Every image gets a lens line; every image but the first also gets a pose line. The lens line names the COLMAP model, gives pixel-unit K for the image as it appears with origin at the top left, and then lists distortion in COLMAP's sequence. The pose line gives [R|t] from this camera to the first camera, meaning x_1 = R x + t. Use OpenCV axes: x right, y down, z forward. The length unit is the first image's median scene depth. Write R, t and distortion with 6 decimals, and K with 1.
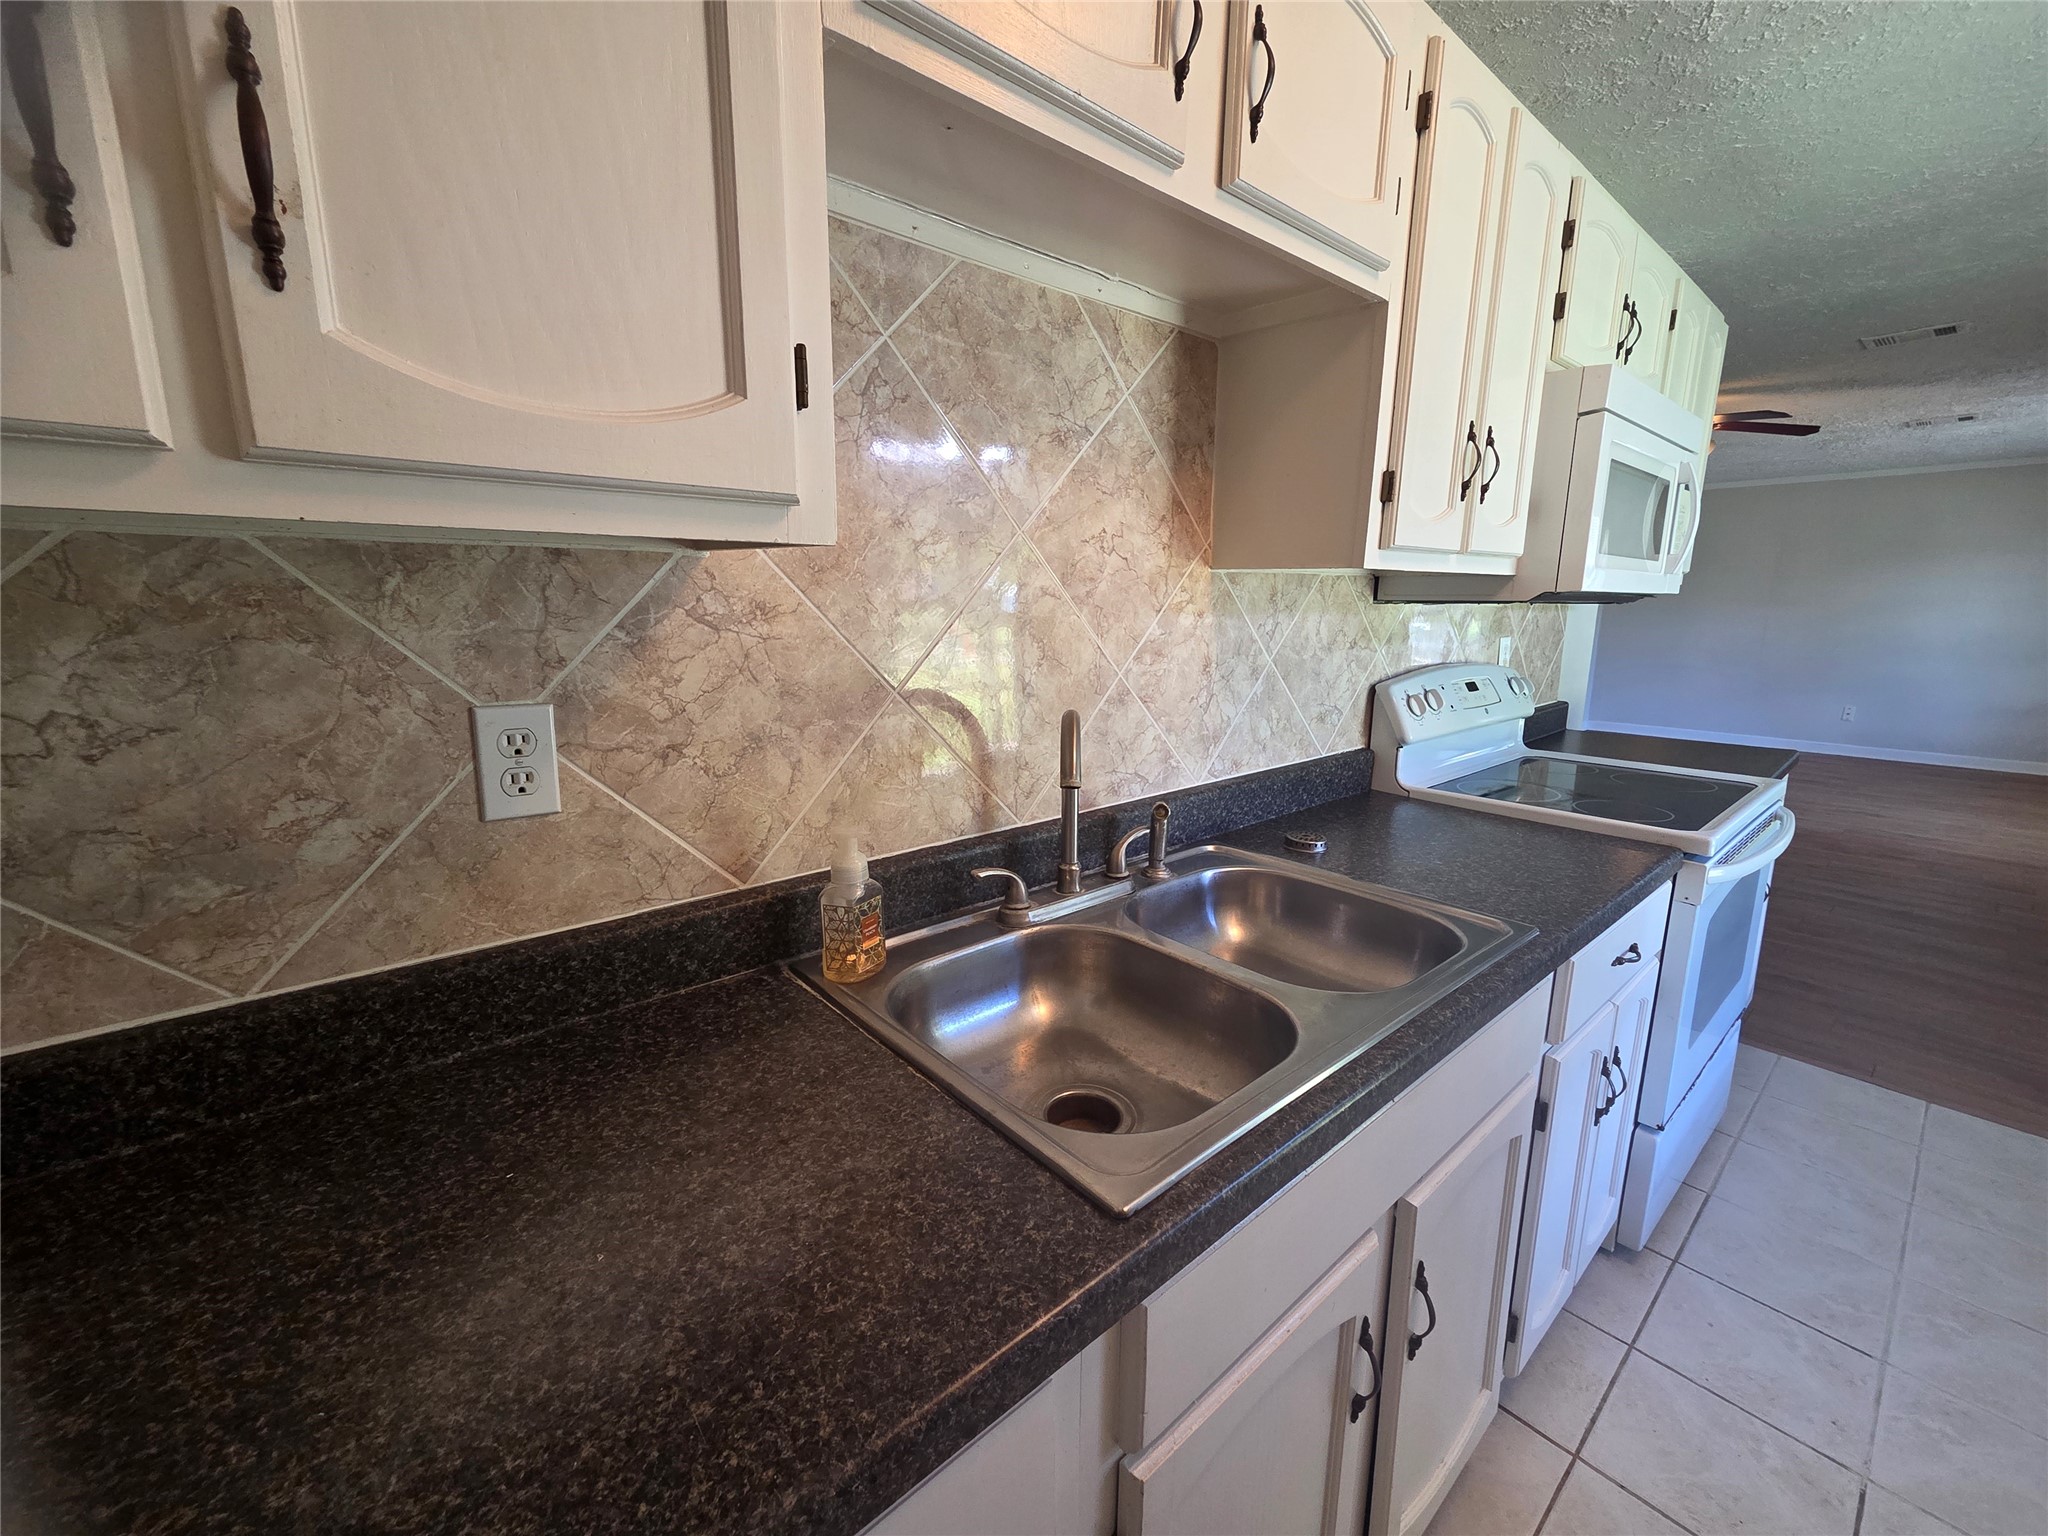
lens RADIAL K [[829.6, 0, 1015.0], [0, 829.6, 756.3], [0, 0, 1]] dist [0.001421, 0.000193]
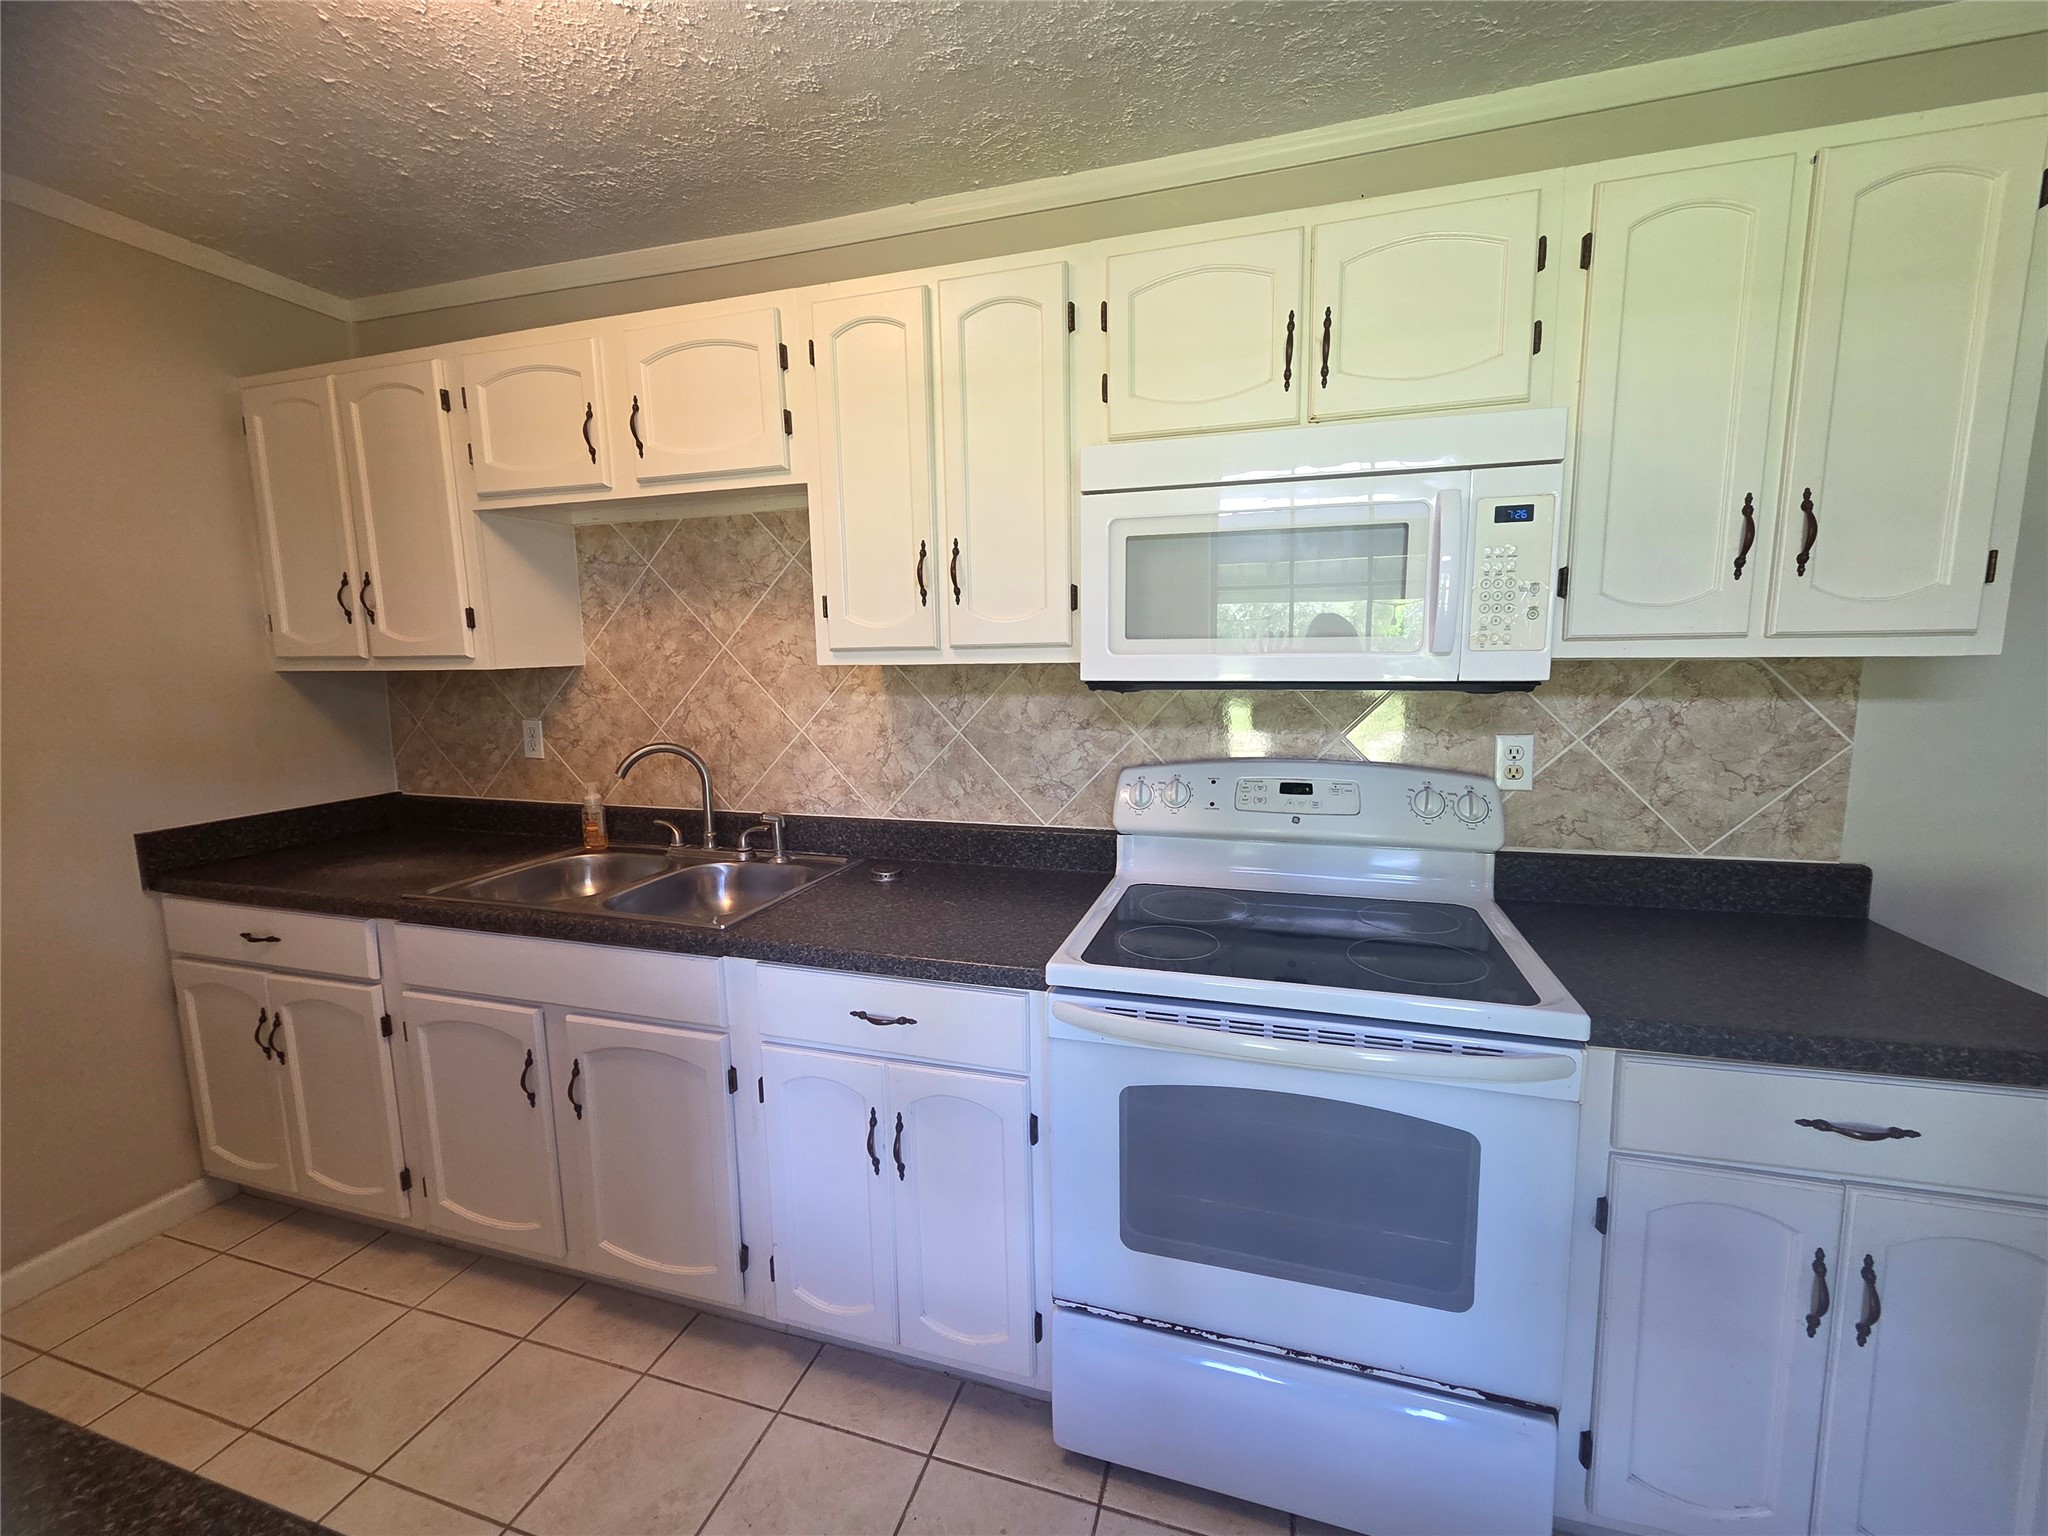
lens RADIAL K [[829.6, 0, 1012.4], [0, 829.6, 773.9], [0, 0, 1]] dist [0.001421, 0.000193]
pose [[0.532507, 0.102473, -0.840199, 1.790493], [-0.147739, 0.988659, 0.026945, -0.129139], [0.833432, 0.109782, 0.541608, 0.535945]]
